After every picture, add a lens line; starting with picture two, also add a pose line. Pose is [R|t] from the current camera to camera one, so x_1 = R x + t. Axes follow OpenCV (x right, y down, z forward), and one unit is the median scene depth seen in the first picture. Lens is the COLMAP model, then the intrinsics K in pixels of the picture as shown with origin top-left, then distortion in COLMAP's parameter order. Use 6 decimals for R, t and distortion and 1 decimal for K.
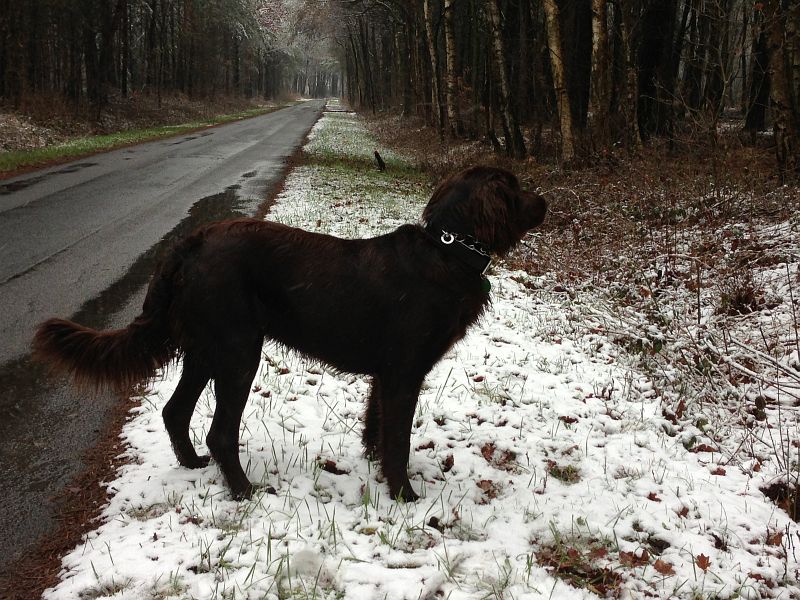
lens RADIAL K [[1169.3, 0, 400.0], [0, 1169.3, 300.0], [0, 0, 1]] dist [0.058567, 0.153511]
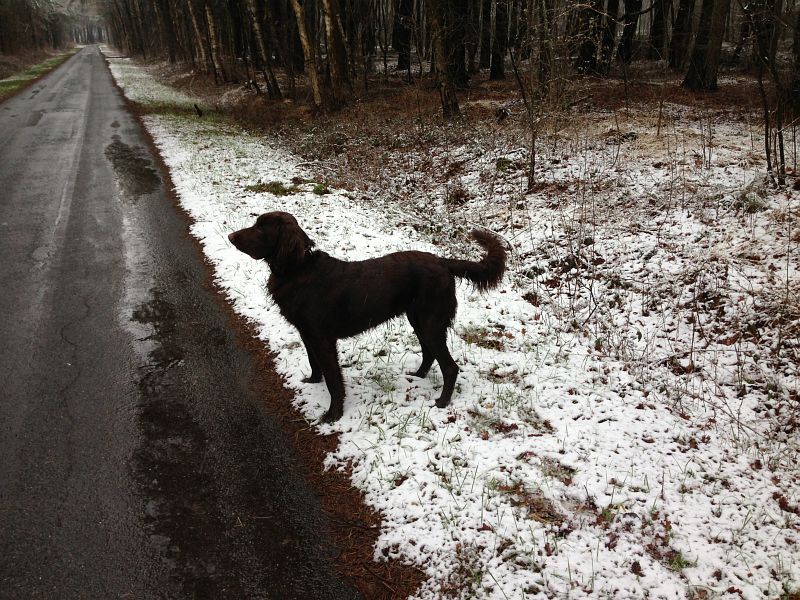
lens RADIAL K [[731.1, 0, 400.0], [0, 731.1, 300.0], [0, 0, 1]] dist [0.083797, 0.011844]
pose [[0.951280, -0.136605, 0.276414, -0.278548], [0.087461, 0.979226, 0.182940, -0.103434], [-0.295663, -0.149852, 0.943466, -0.266706]]
